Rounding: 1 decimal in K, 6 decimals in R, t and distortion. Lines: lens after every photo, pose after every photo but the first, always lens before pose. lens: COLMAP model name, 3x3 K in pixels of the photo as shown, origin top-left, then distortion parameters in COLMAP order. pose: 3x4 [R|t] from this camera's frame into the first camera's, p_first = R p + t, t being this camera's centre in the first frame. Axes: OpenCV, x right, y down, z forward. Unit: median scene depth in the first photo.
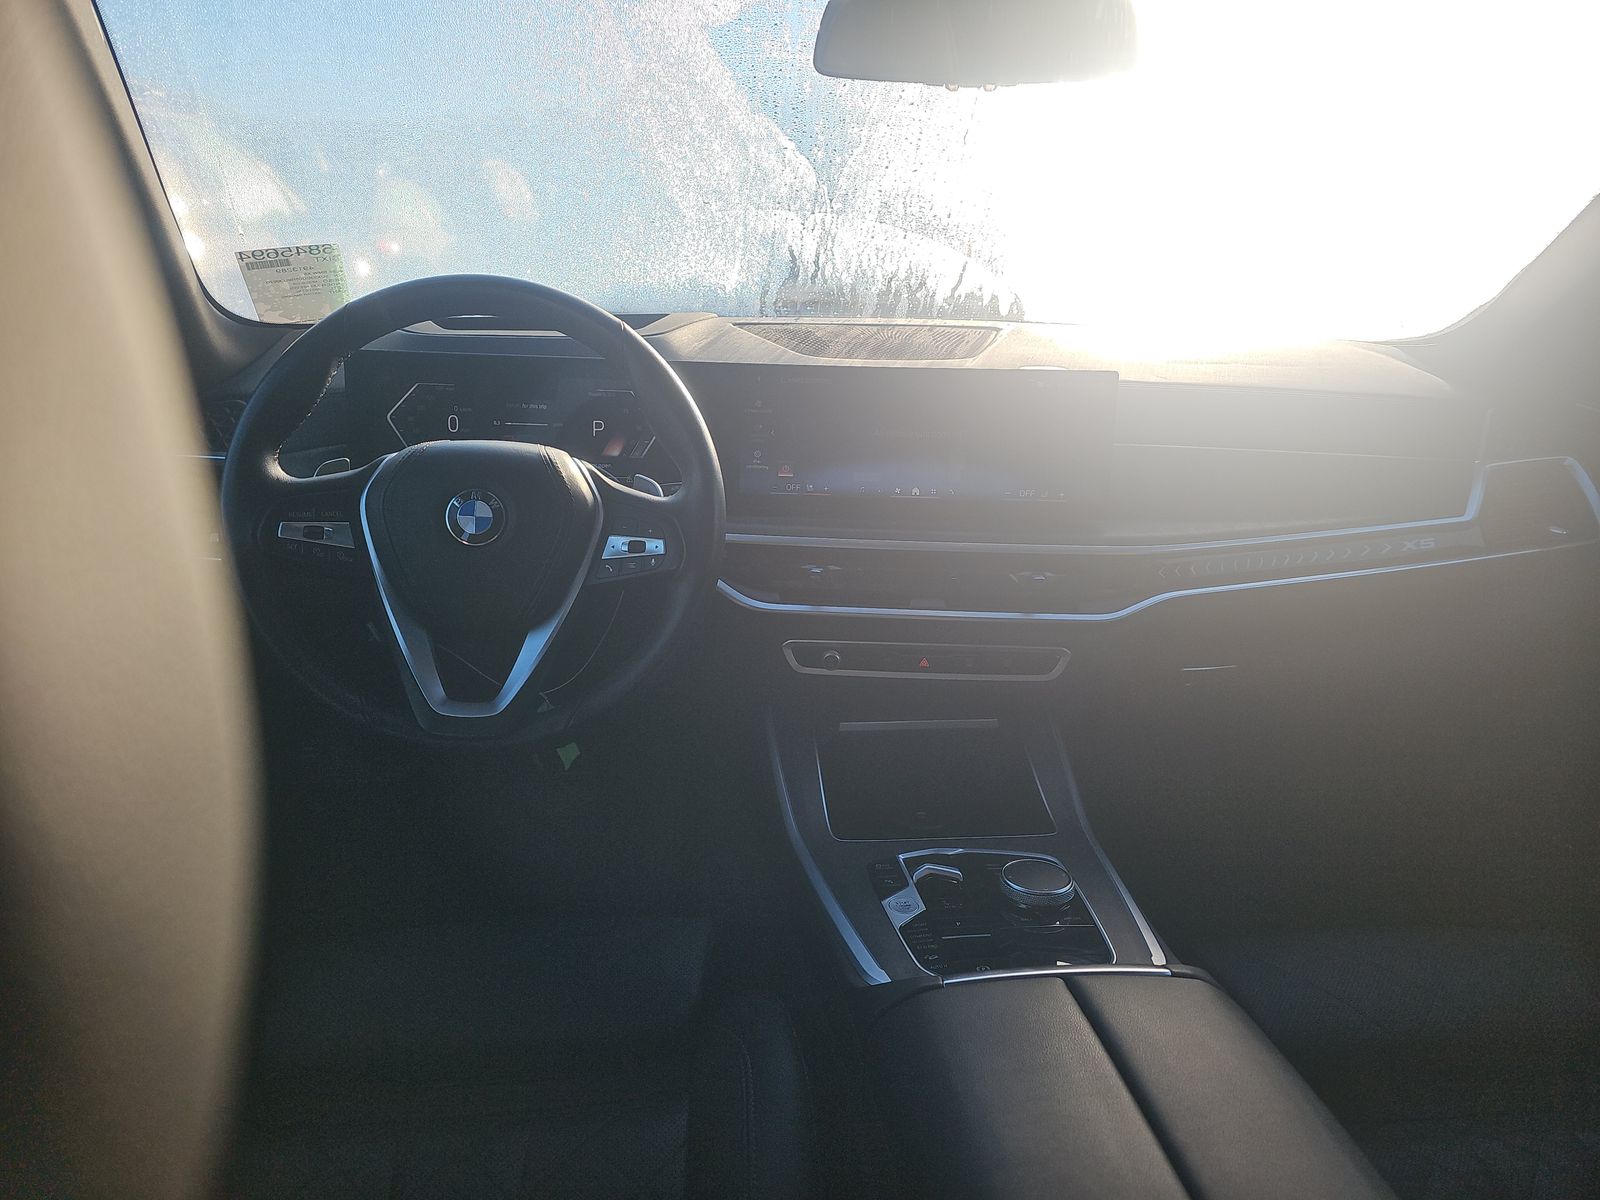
lens RADIAL K [[1075.4, 0, 800.0], [0, 1075.4, 600.0], [0, 0, 1]] dist [0.020736, -0.042574]
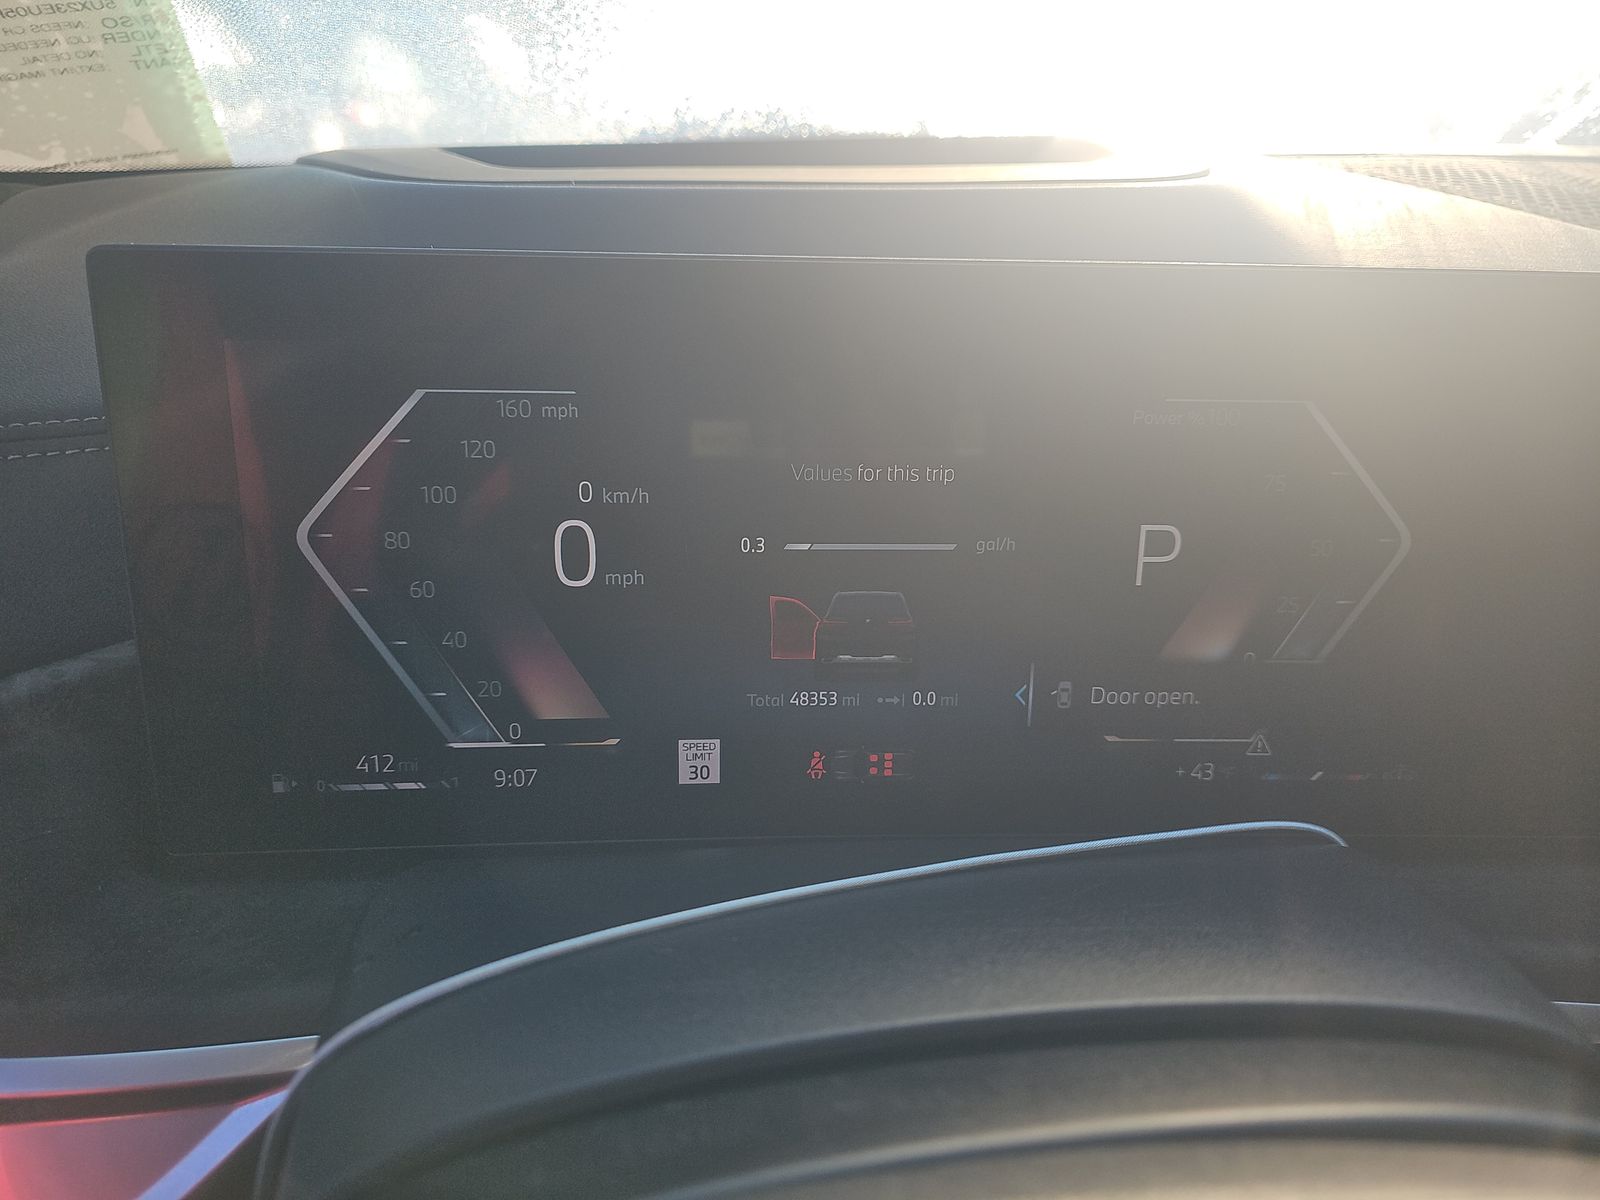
lens RADIAL K [[1075.4, 0, 800.0], [0, 1075.4, 600.0], [0, 0, 1]] dist [0.020736, -0.042574]
pose [[0.999916, -0.011577, 0.005861, -0.281394], [0.010975, 0.995513, 0.093988, -0.179685], [-0.006923, -0.093916, 0.995556, 0.780524]]
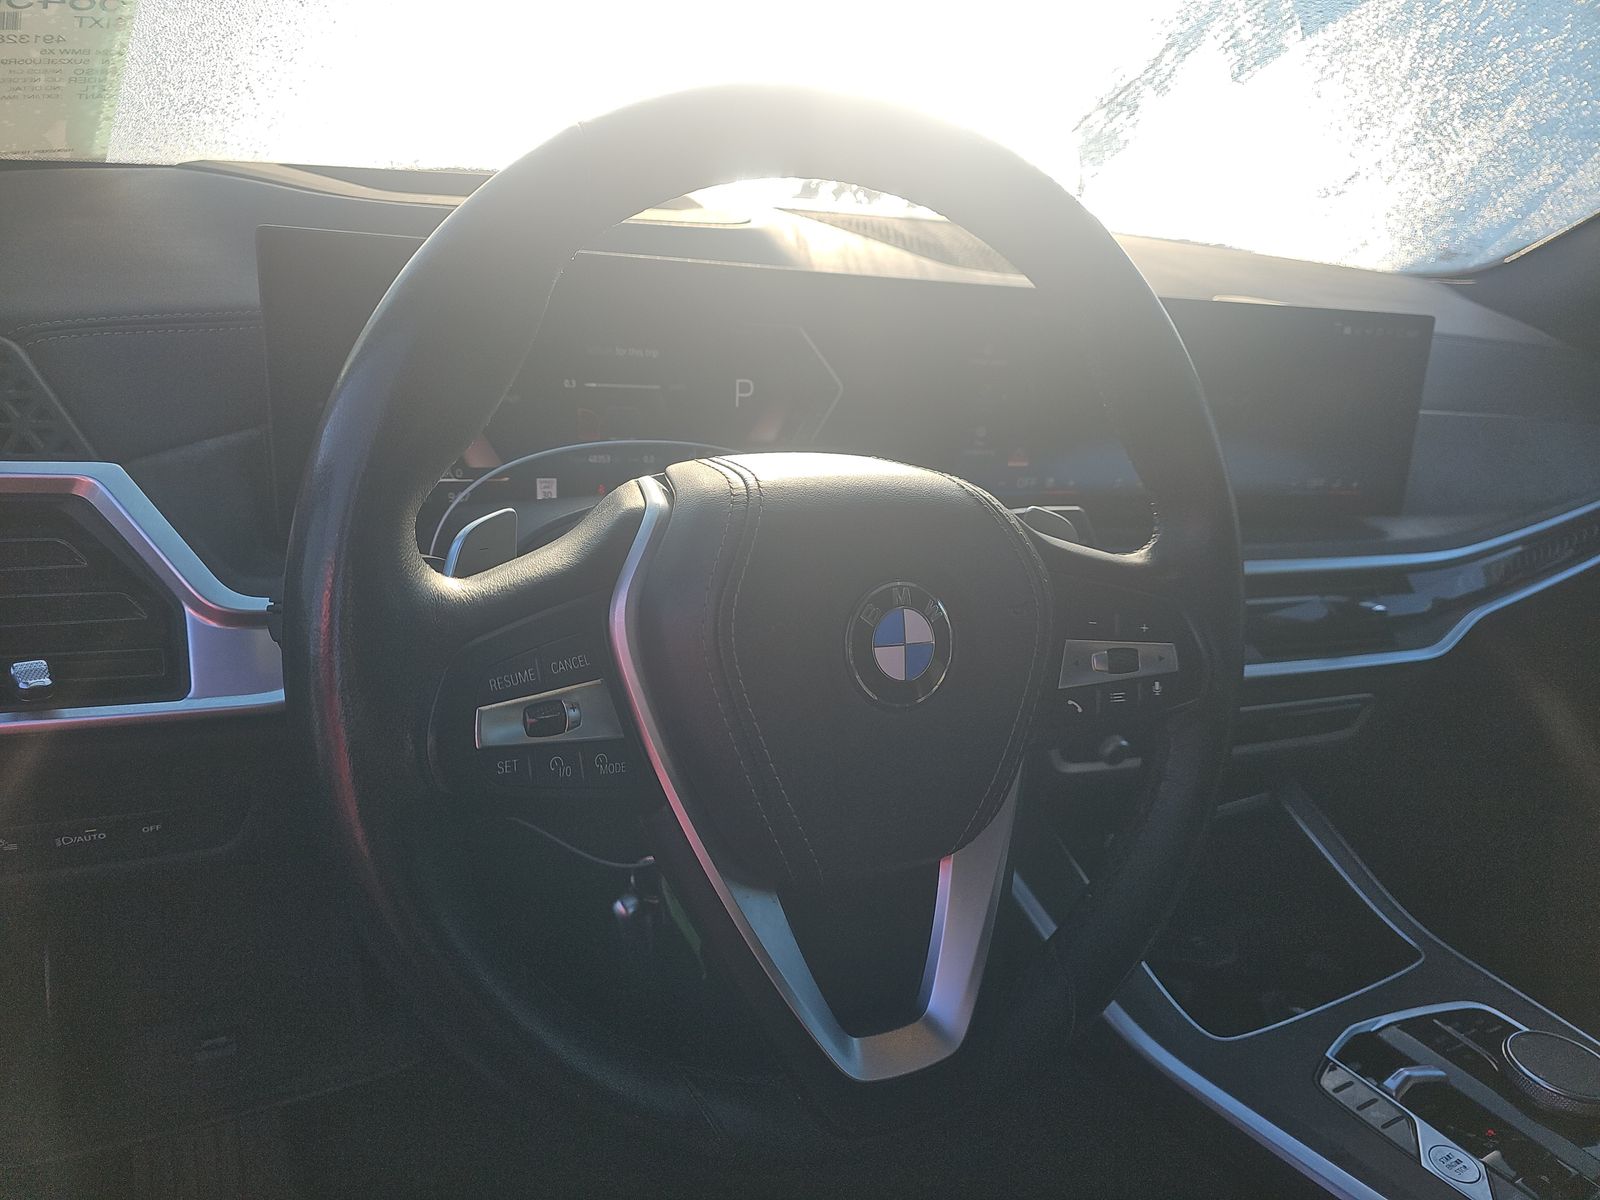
lens RADIAL K [[1075.4, 0, 800.0], [0, 1075.4, 600.0], [0, 0, 1]] dist [0.020736, -0.042574]
pose [[0.916240, -0.075487, 0.393455, -0.407104], [0.036350, 0.993701, 0.106000, -0.113807], [-0.398978, -0.082819, 0.913213, 0.476216]]
